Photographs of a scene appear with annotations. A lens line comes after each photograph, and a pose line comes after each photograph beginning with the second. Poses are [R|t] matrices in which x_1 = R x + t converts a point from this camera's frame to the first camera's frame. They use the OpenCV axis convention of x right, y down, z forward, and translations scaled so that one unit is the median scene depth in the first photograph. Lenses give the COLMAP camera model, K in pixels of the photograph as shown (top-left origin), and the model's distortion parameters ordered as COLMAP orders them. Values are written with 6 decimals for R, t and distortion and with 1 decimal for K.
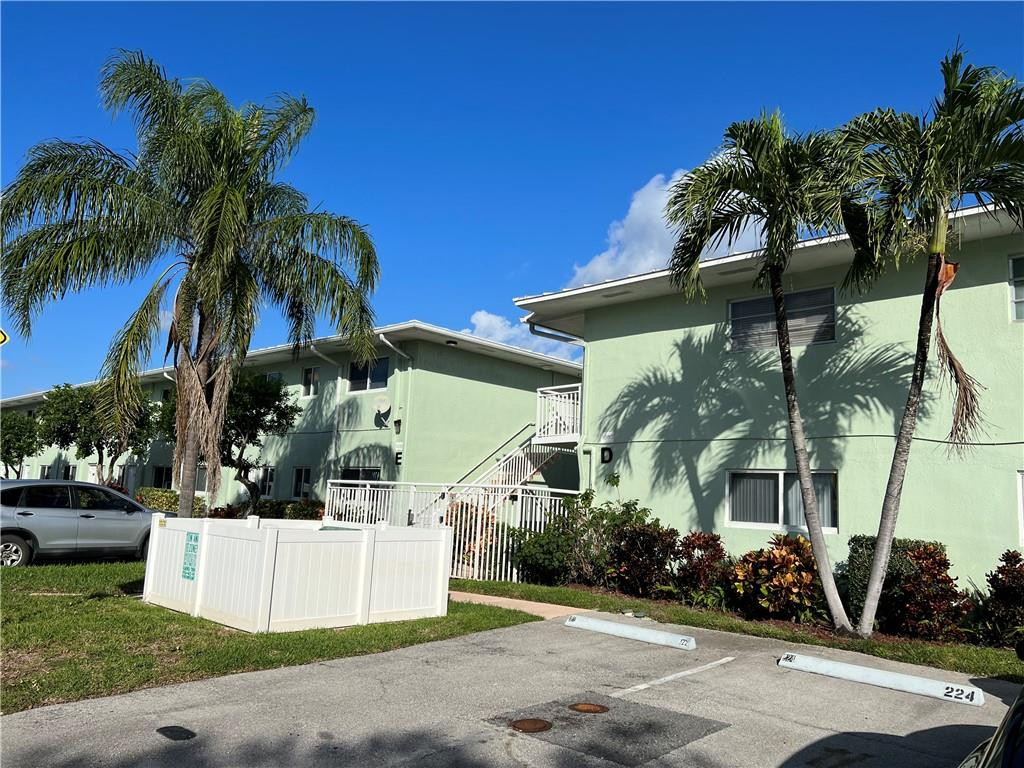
lens RADIAL K [[775.1, 0, 512.0], [0, 775.1, 384.0], [0, 0, 1]] dist [0.104889, -0.123603]
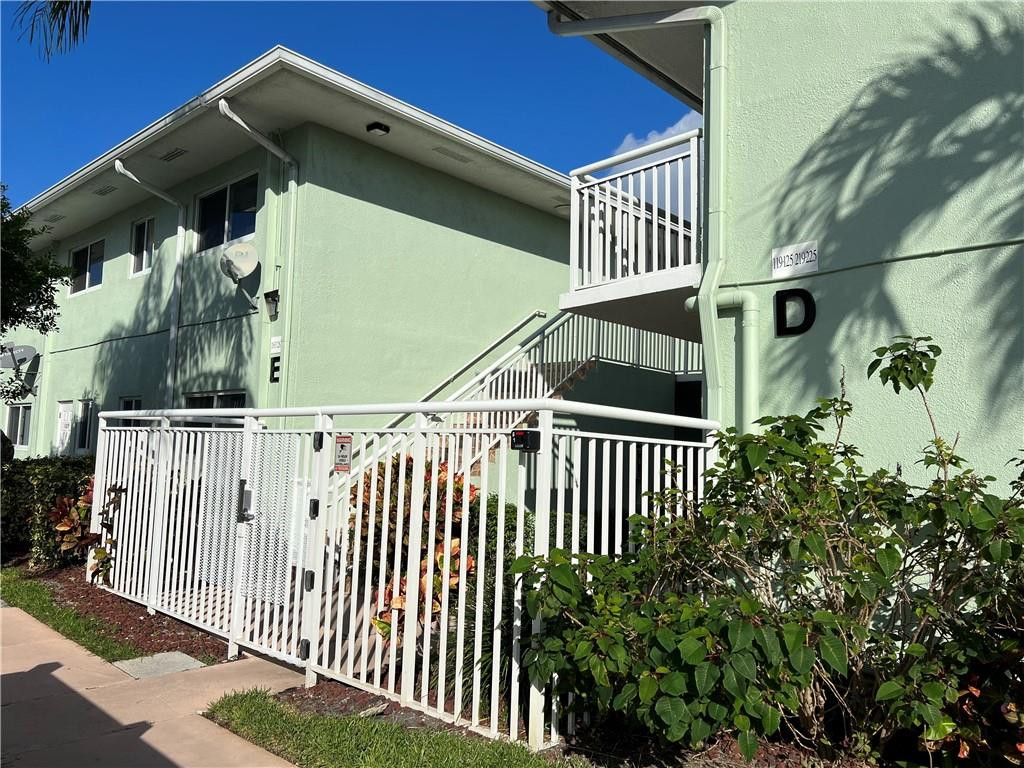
lens RADIAL K [[761.9, 0, 483.0], [0, 761.9, 381.9], [0, 0, 1]] dist [-0.012723, -0.003234]
pose [[0.999537, -0.020523, -0.022467, -0.006372], [0.021783, 0.998115, 0.057380, 0.099582], [0.021247, -0.057843, 0.998100, 0.663935]]
